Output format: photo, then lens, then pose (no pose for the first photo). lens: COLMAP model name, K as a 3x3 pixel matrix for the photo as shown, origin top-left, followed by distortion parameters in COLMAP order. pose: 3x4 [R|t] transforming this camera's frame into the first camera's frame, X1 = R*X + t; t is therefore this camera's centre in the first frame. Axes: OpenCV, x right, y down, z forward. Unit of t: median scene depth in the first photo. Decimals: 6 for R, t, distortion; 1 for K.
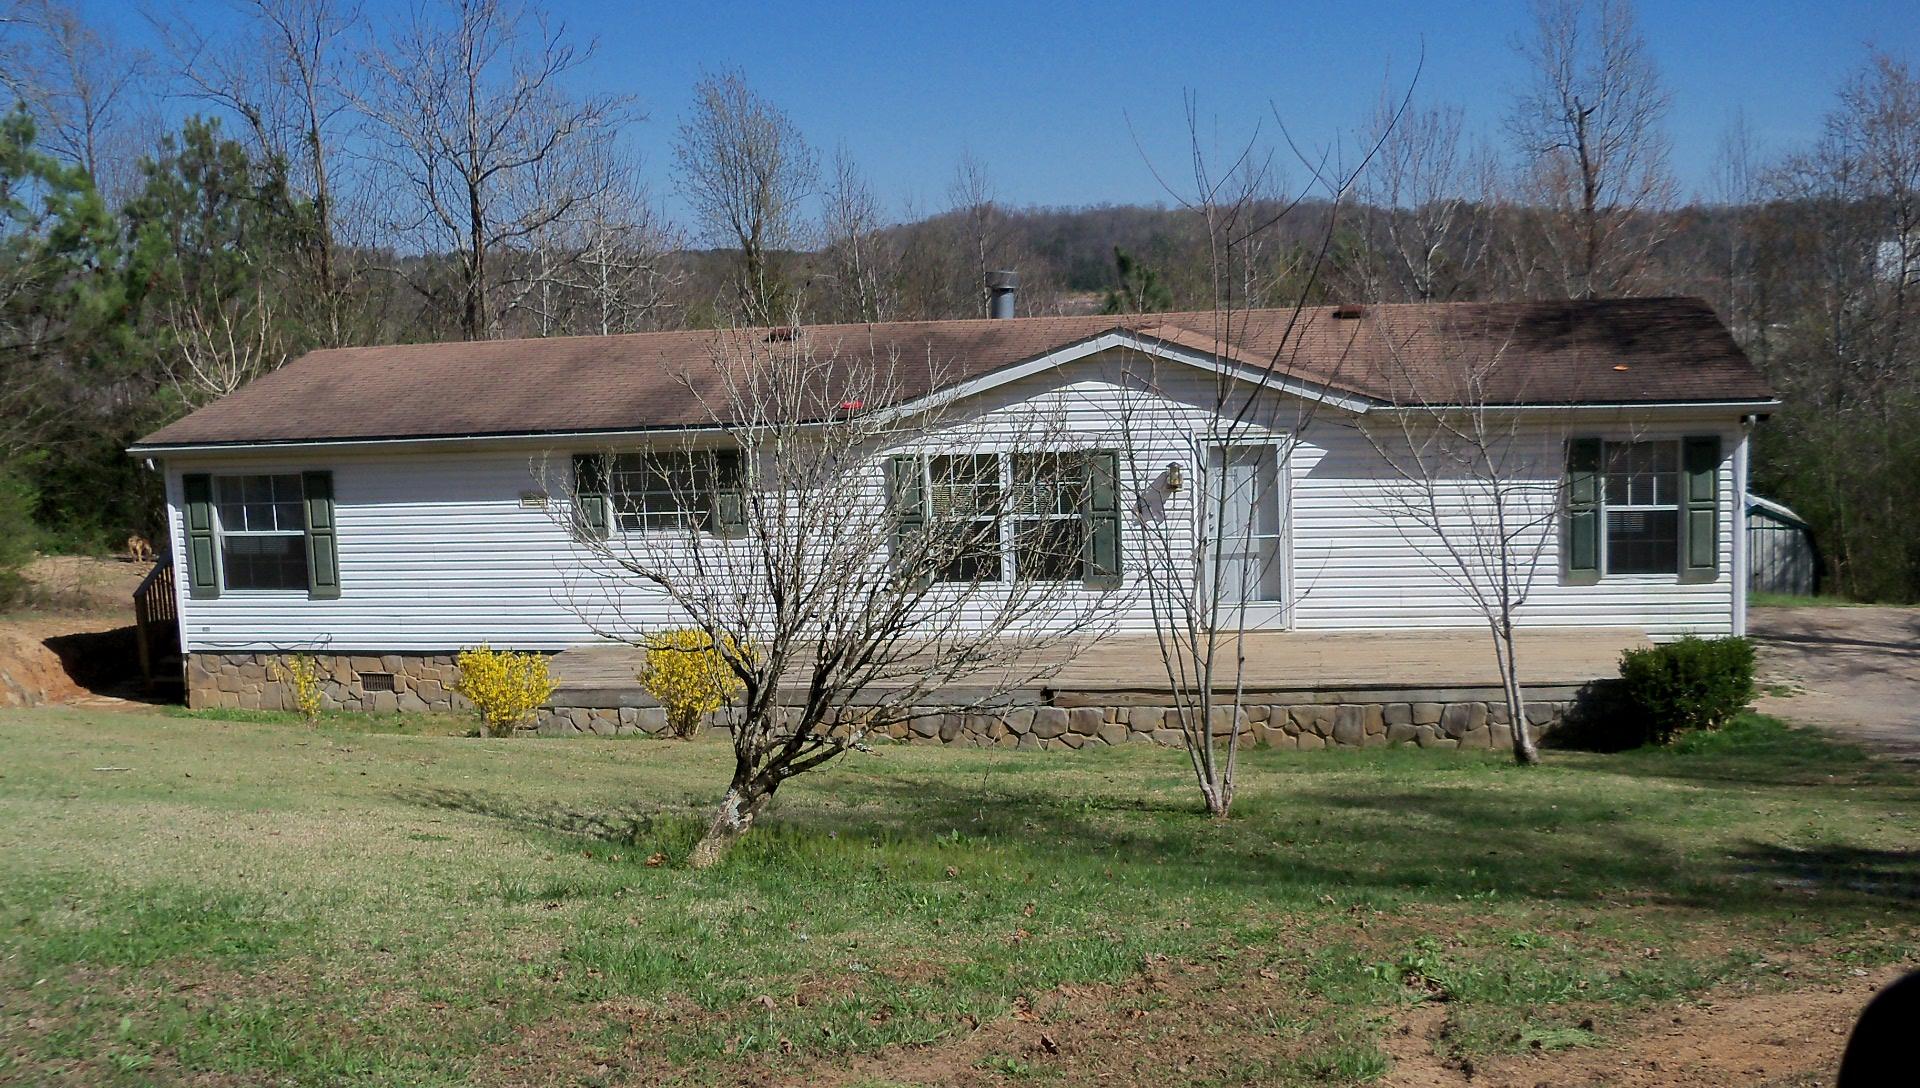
lens RADIAL K [[1992.6, 0, 954.5], [0, 1992.6, 552.4], [0, 0, 1]] dist [-0.262800, 0.328307]
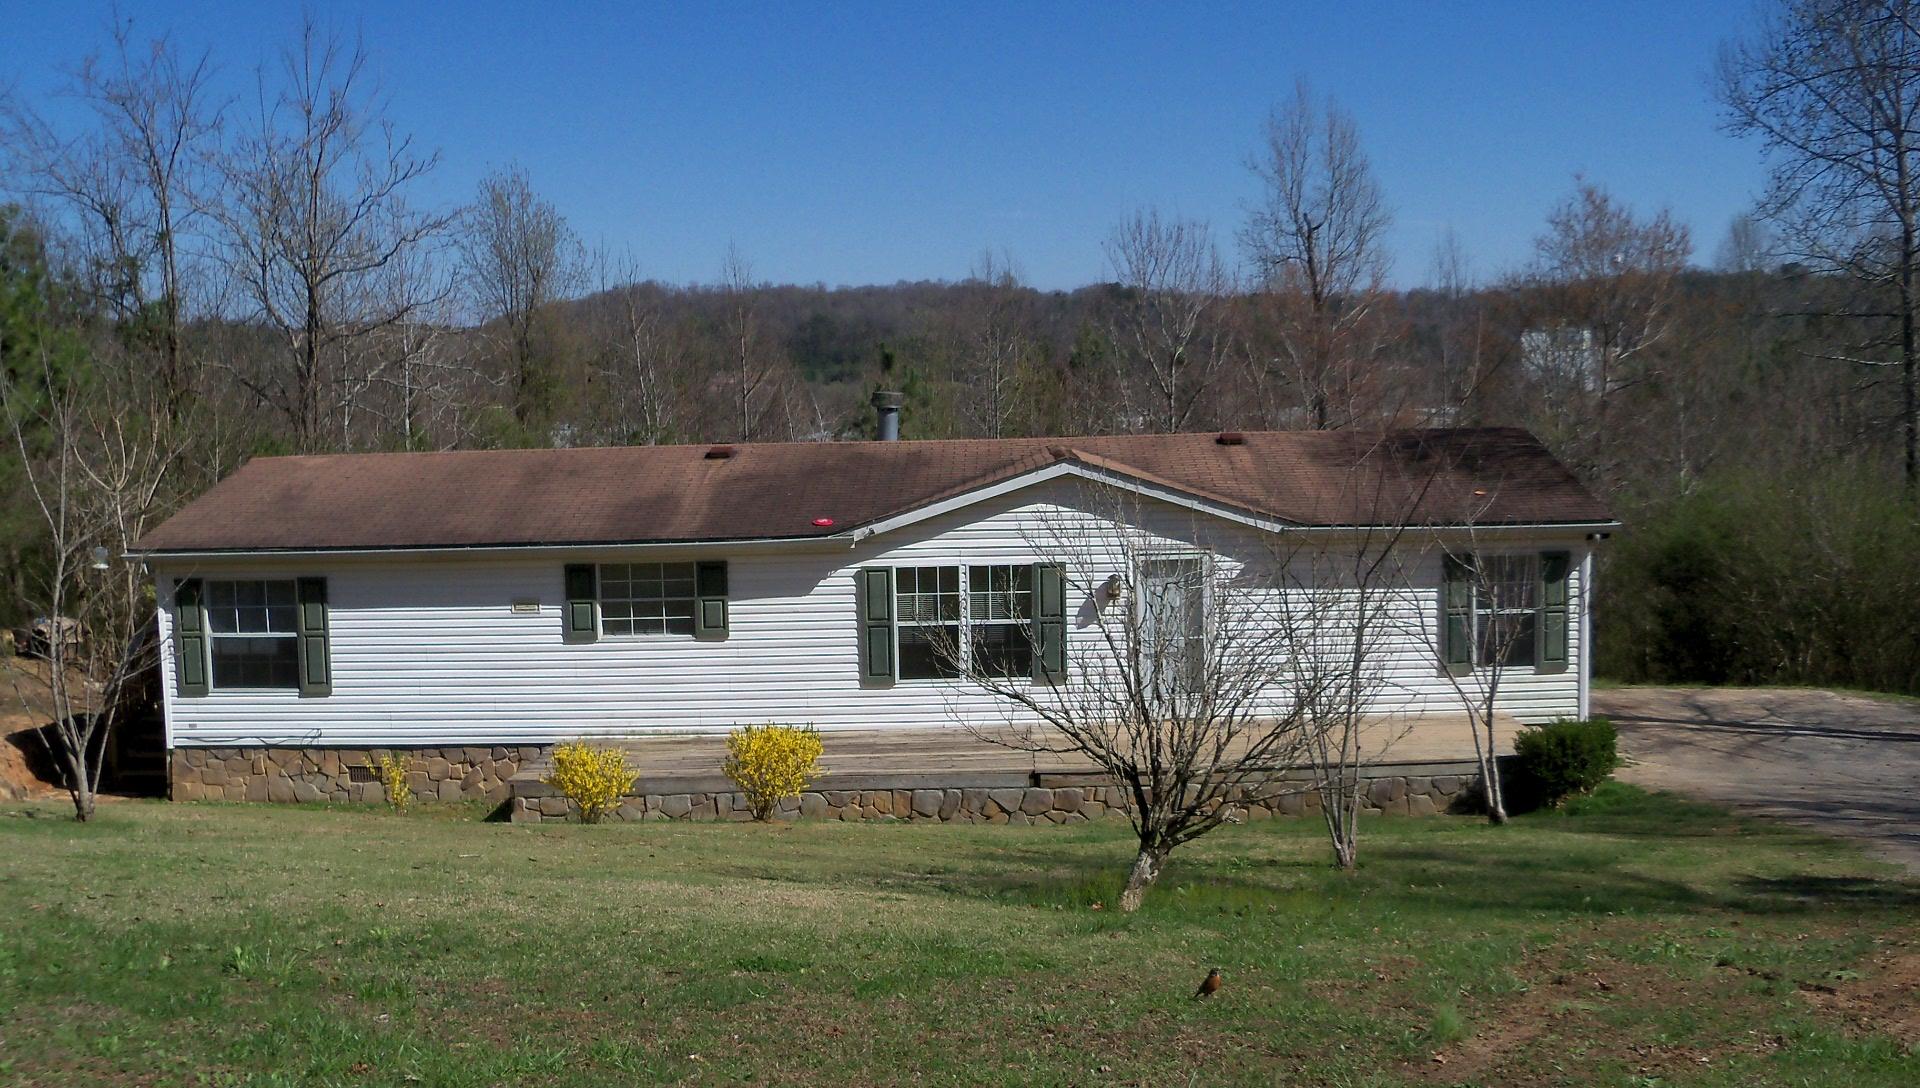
lens RADIAL K [[1992.6, 0, 954.5], [0, 1992.6, 552.4], [0, 0, 1]] dist [-0.262800, 0.328307]
pose [[0.984928, 0.002346, 0.172949, -0.169945], [0.004541, 0.999213, -0.039418, -0.012078], [-0.172906, 0.039609, 0.984142, -0.115738]]
